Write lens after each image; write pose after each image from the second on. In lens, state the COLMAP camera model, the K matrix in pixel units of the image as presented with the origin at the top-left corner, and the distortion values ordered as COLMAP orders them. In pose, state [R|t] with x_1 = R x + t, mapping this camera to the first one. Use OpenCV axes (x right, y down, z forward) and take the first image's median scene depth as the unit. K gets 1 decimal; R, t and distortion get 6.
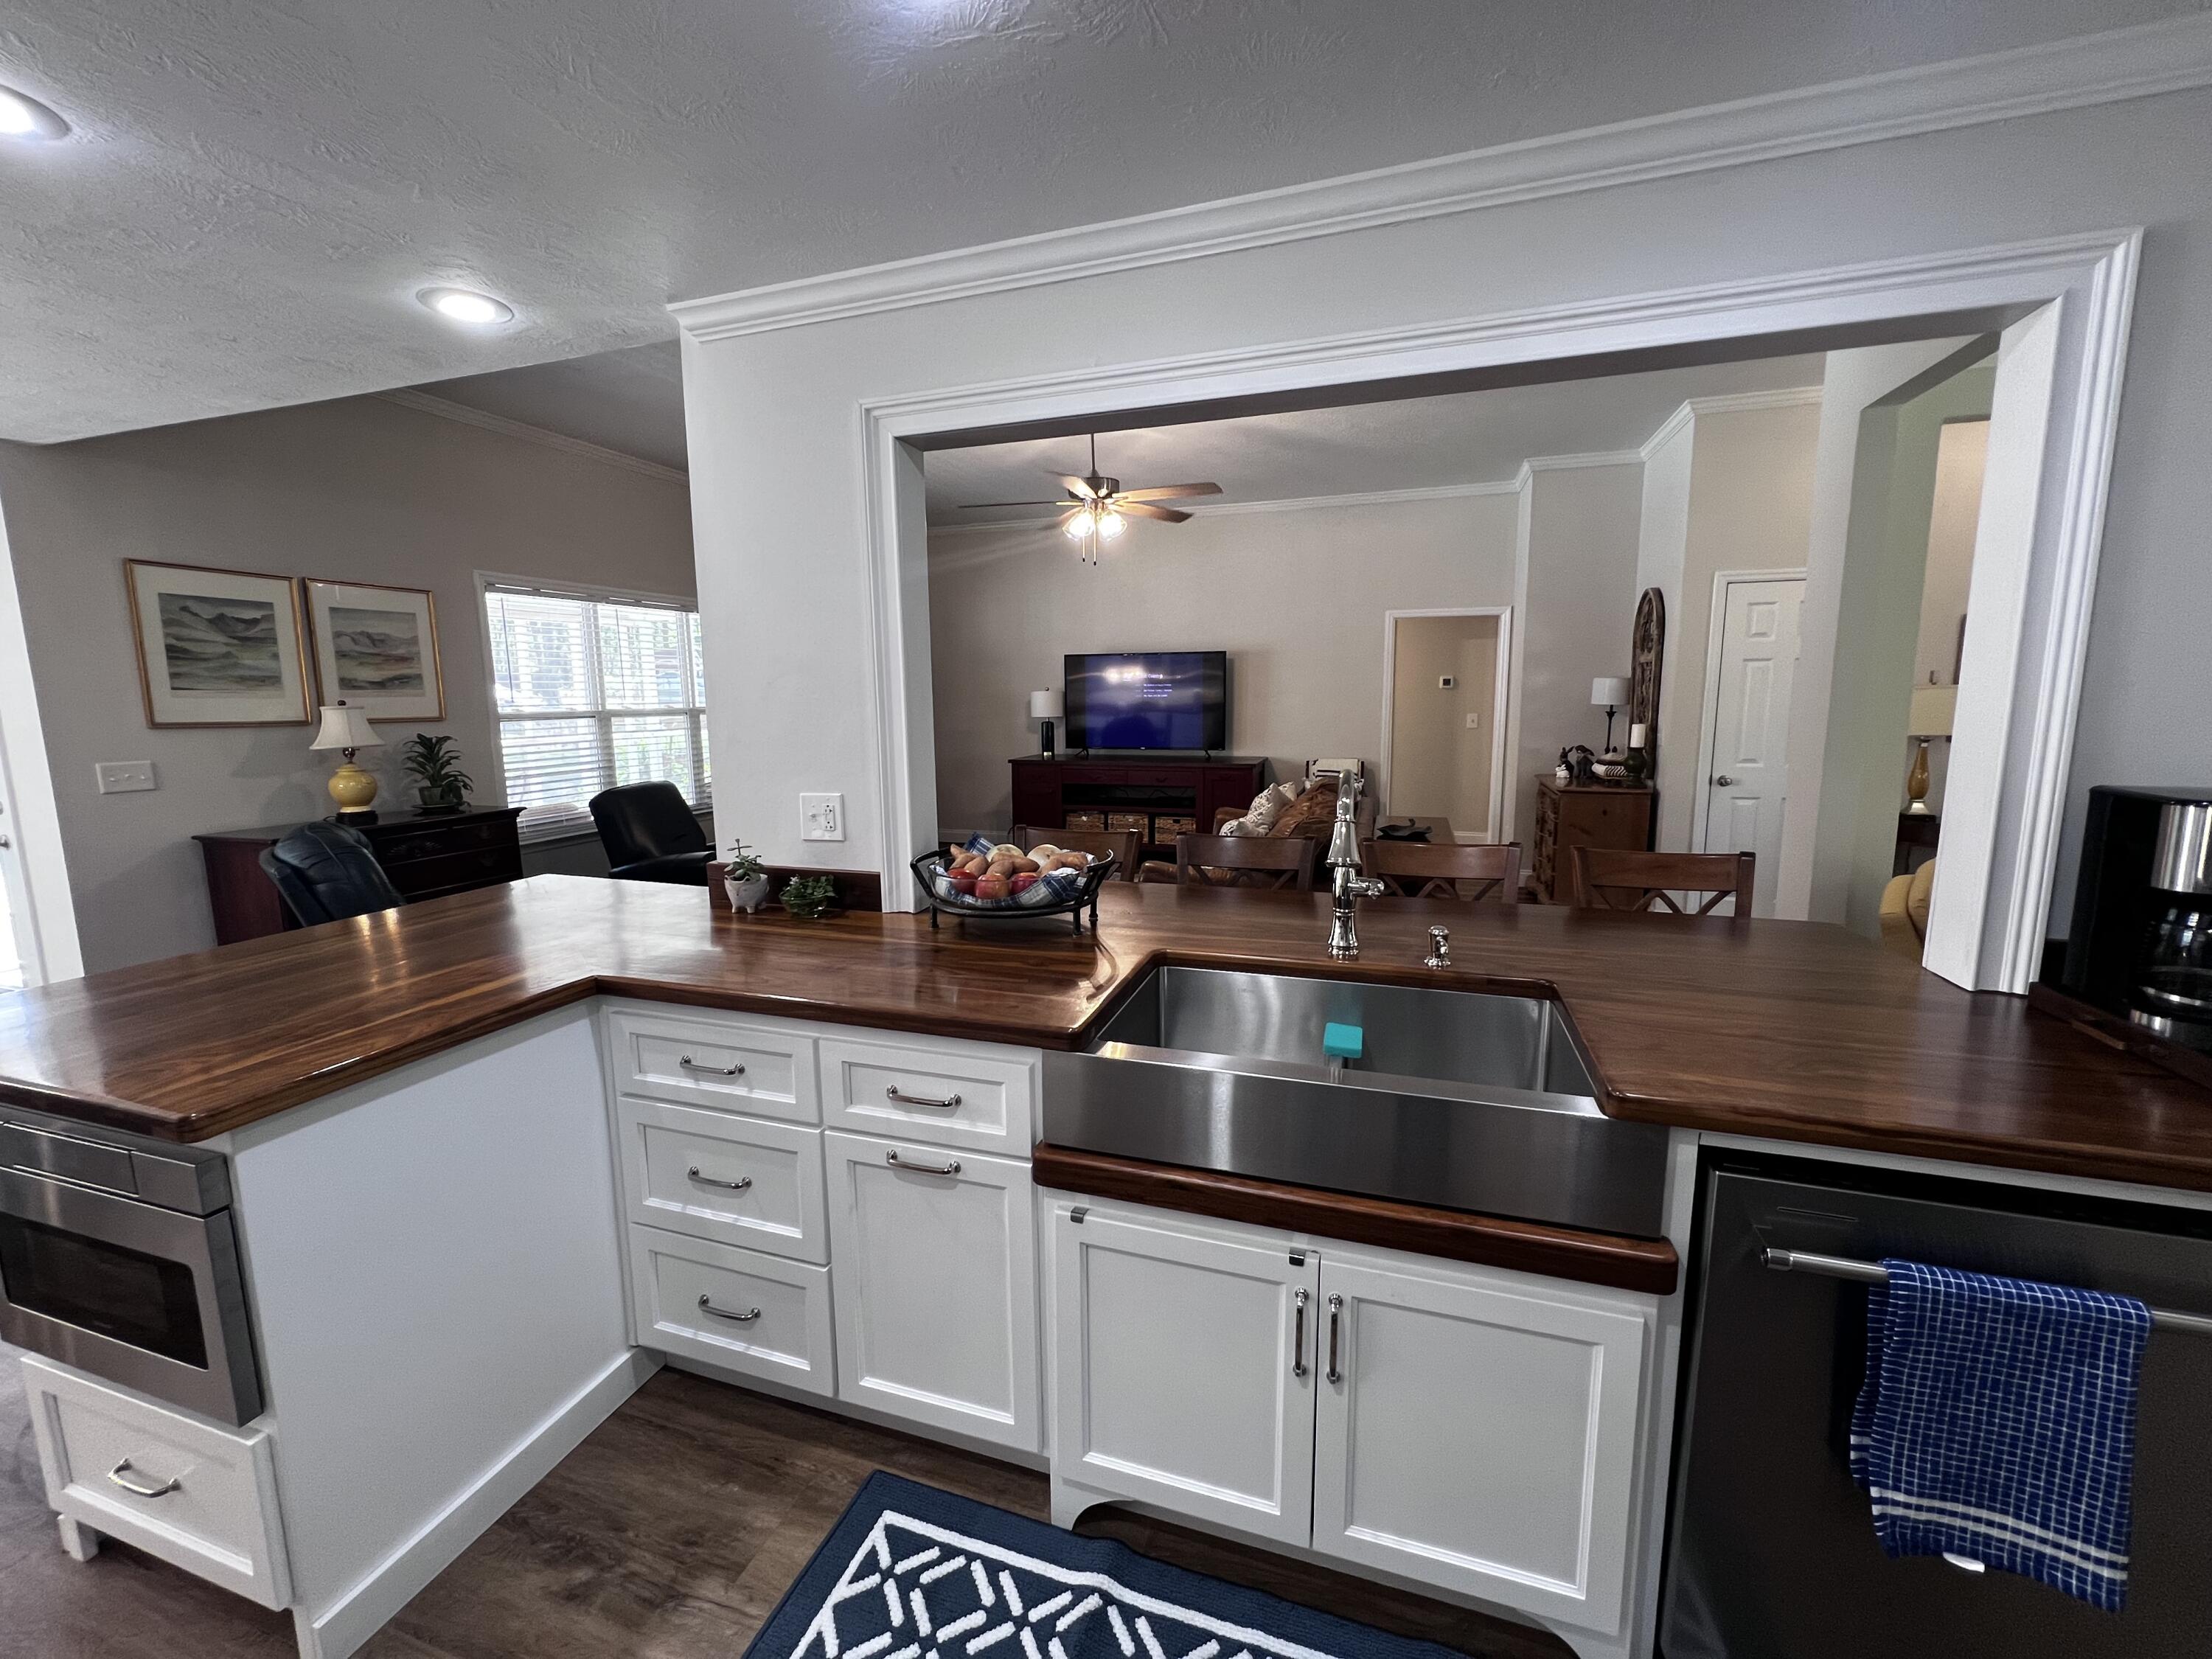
lens RADIAL K [[892.5, 0, 1105.7], [0, 892.5, 821.4], [0, 0, 1]] dist [-0.000347, -0.000019]
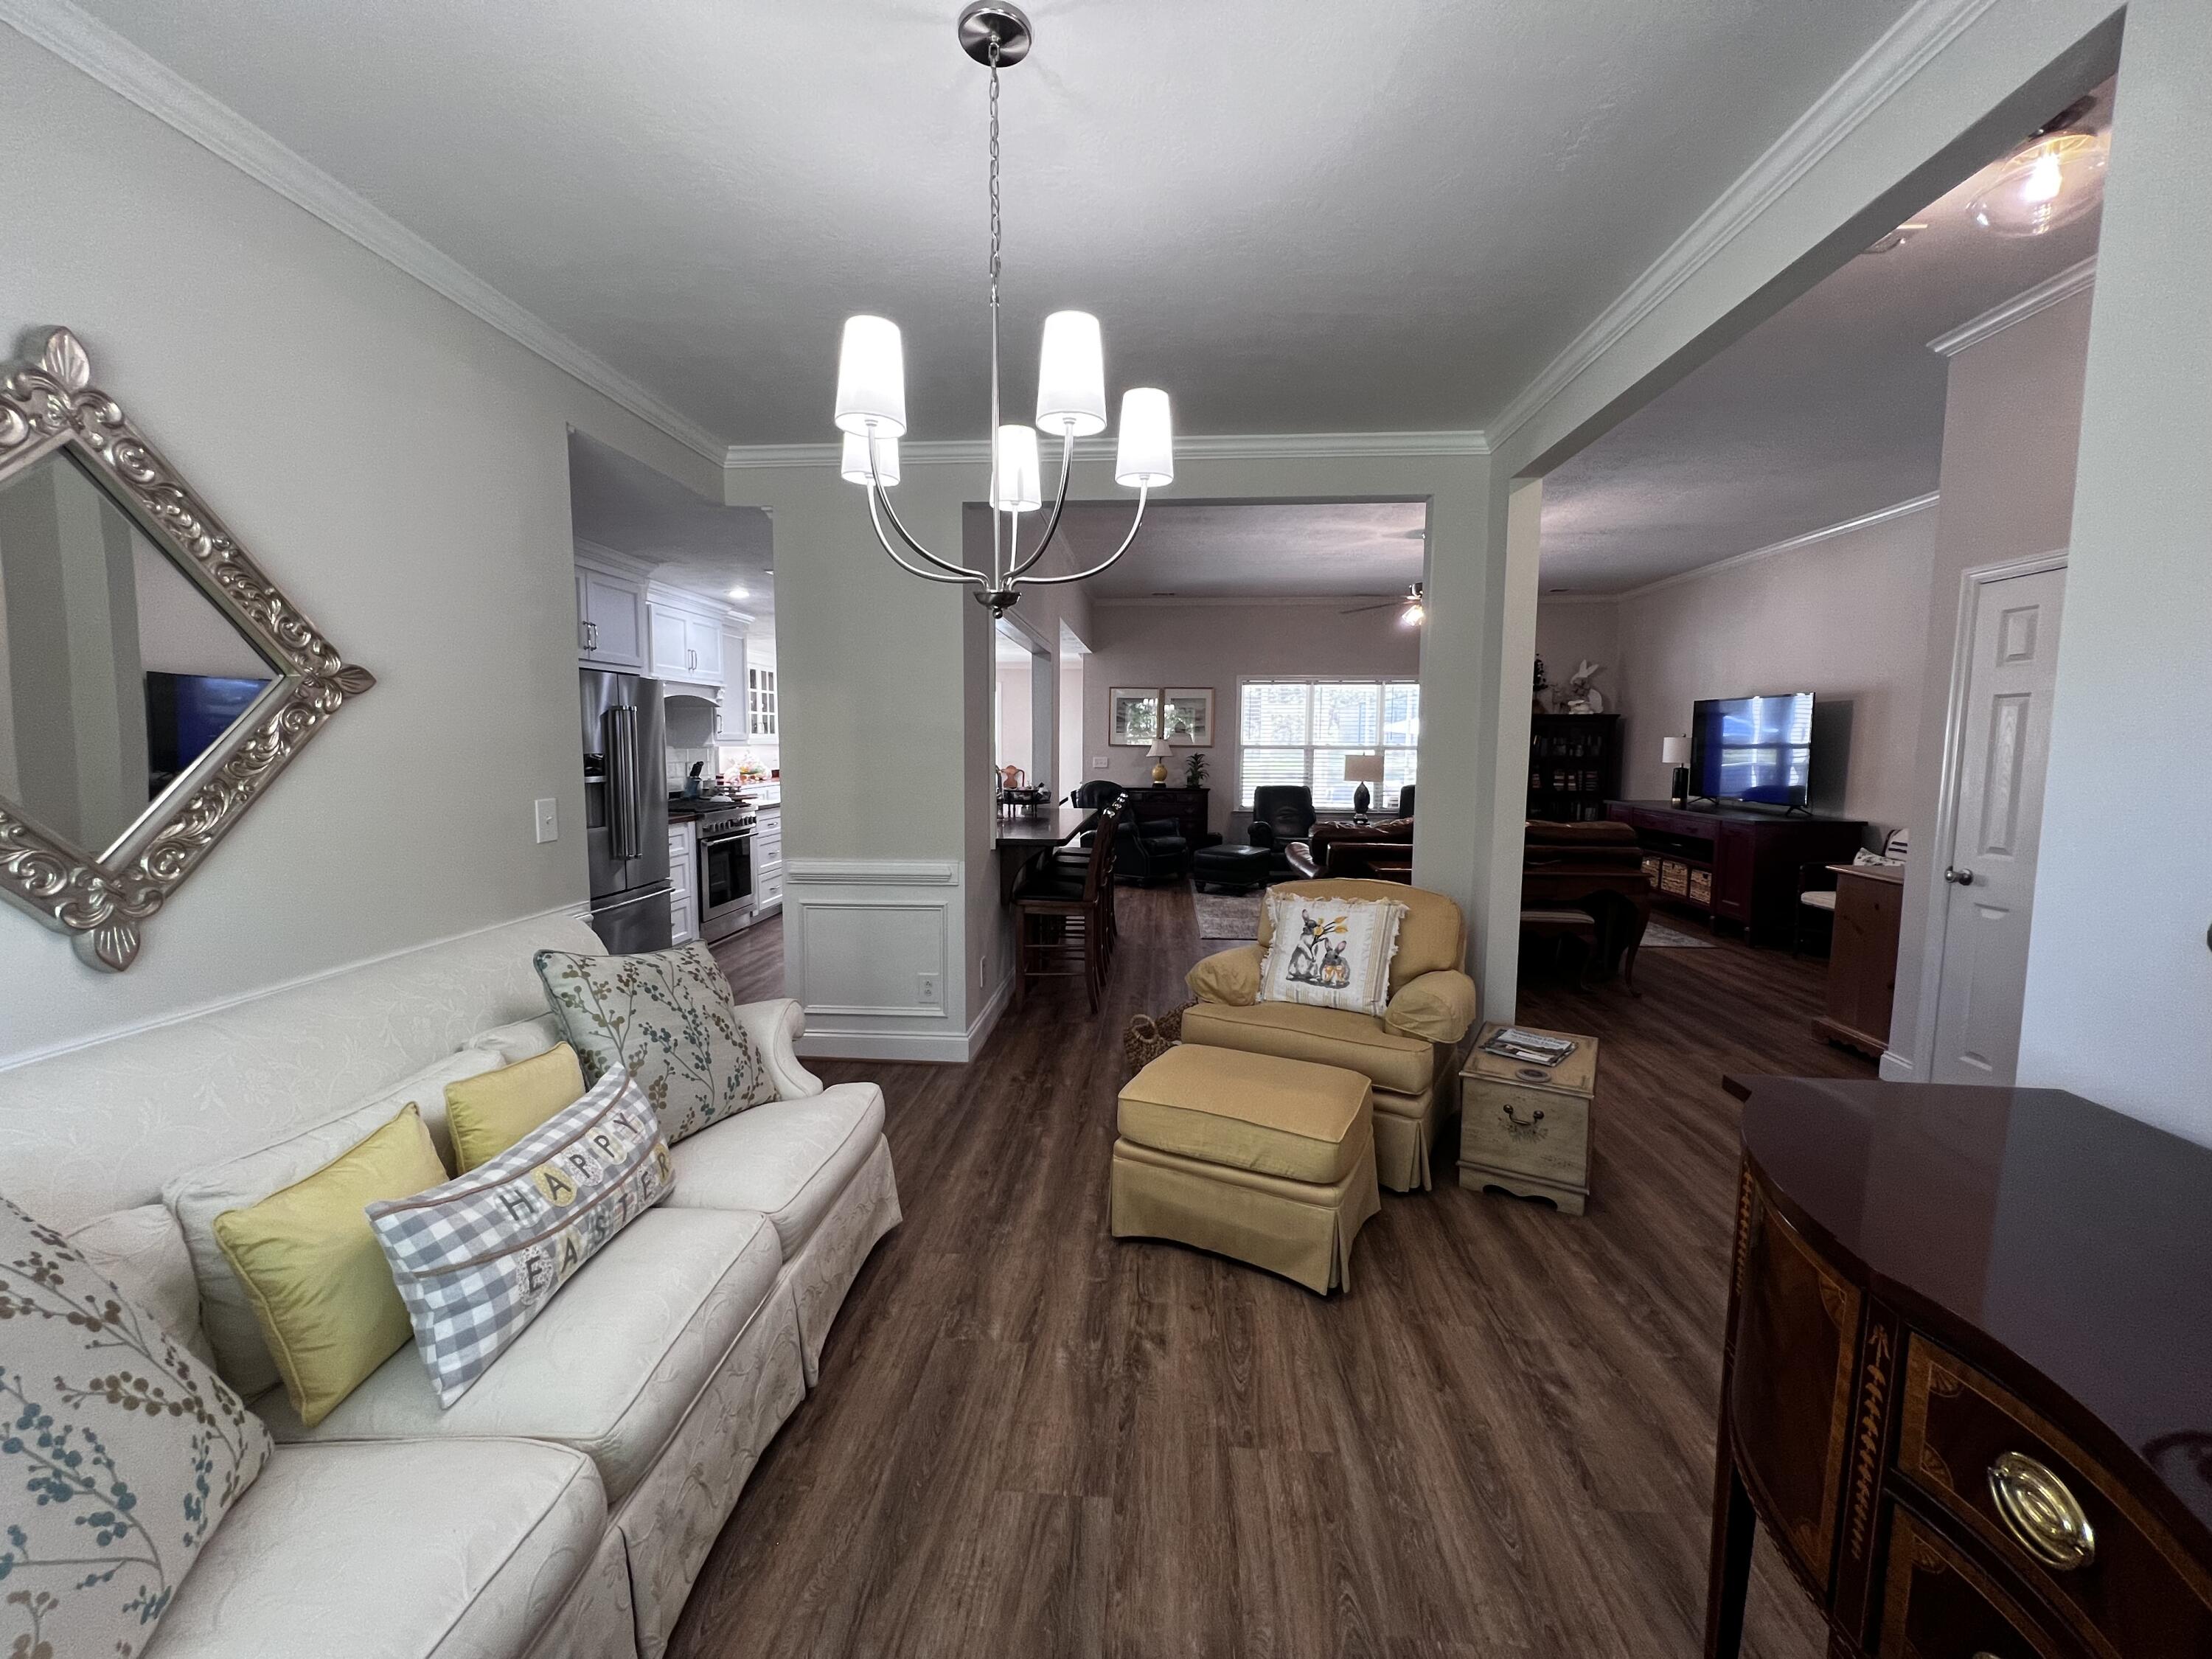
lens RADIAL K [[890.3, 0, 1105.8], [0, 890.3, 828.0], [0, 0, 1]] dist [0.000190, 0.000017]
pose [[0.243183, 0.106277, -0.964141, 1.092030], [-0.147233, 0.986506, 0.071606, -0.032848], [0.958741, 0.124540, 0.255549, 0.208401]]
